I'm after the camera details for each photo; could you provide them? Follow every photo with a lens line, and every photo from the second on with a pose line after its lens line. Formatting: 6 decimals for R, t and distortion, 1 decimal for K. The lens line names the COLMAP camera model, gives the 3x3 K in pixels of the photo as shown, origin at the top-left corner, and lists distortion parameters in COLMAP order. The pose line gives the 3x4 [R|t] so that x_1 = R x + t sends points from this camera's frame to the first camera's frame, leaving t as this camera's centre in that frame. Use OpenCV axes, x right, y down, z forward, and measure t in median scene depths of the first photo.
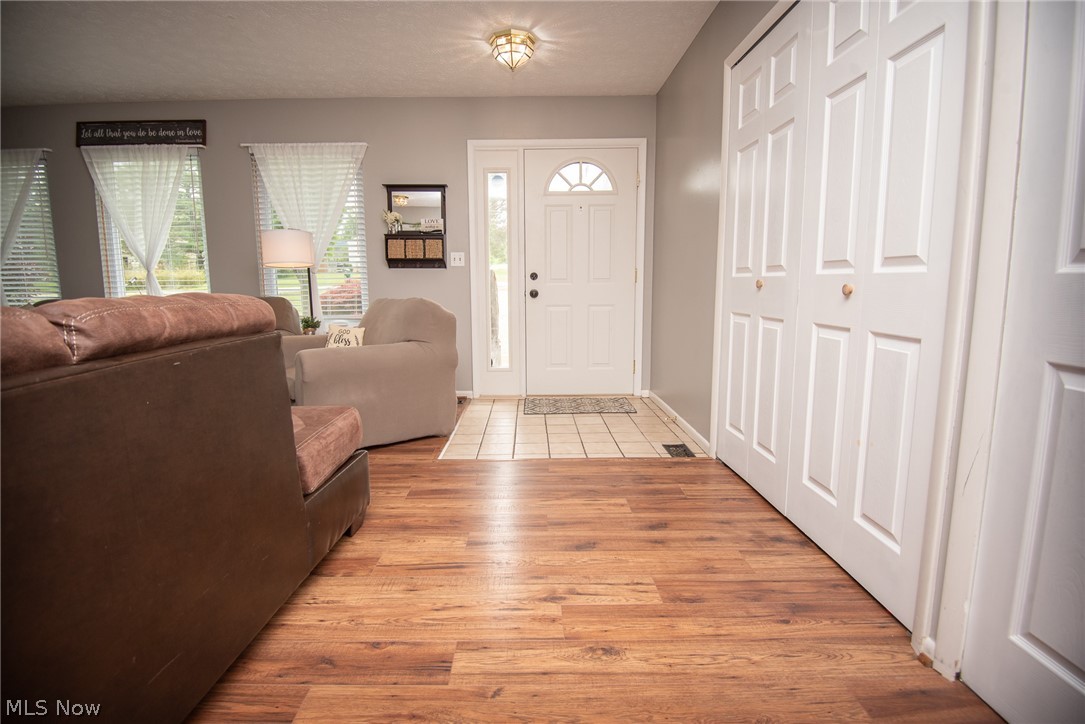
lens RADIAL K [[524.1, 0, 535.5], [0, 524.1, 360.9], [0, 0, 1]] dist [-0.014590, -0.005121]
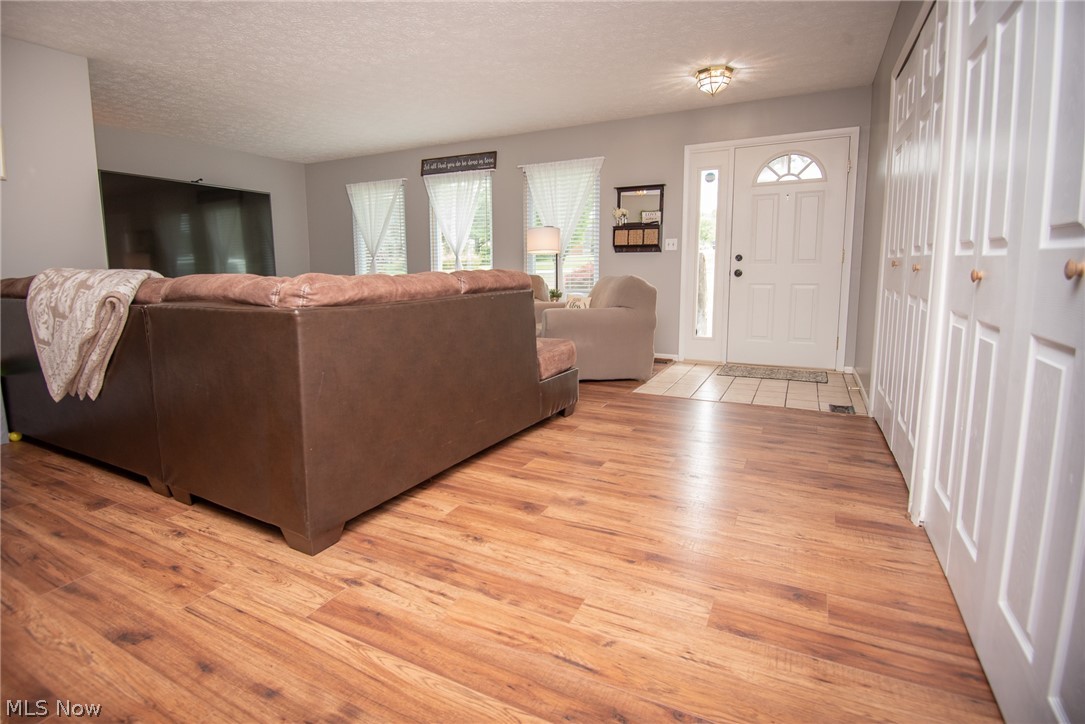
lens RADIAL K [[540.6, 0, 516.8], [0, 540.6, 331.2], [0, 0, 1]] dist [-0.013417, 0.000064]
pose [[0.881666, 0.052522, -0.468941, 0.137913], [-0.064382, 0.997882, -0.009283, 0.041897], [0.467461, 0.038376, 0.883181, -0.271423]]
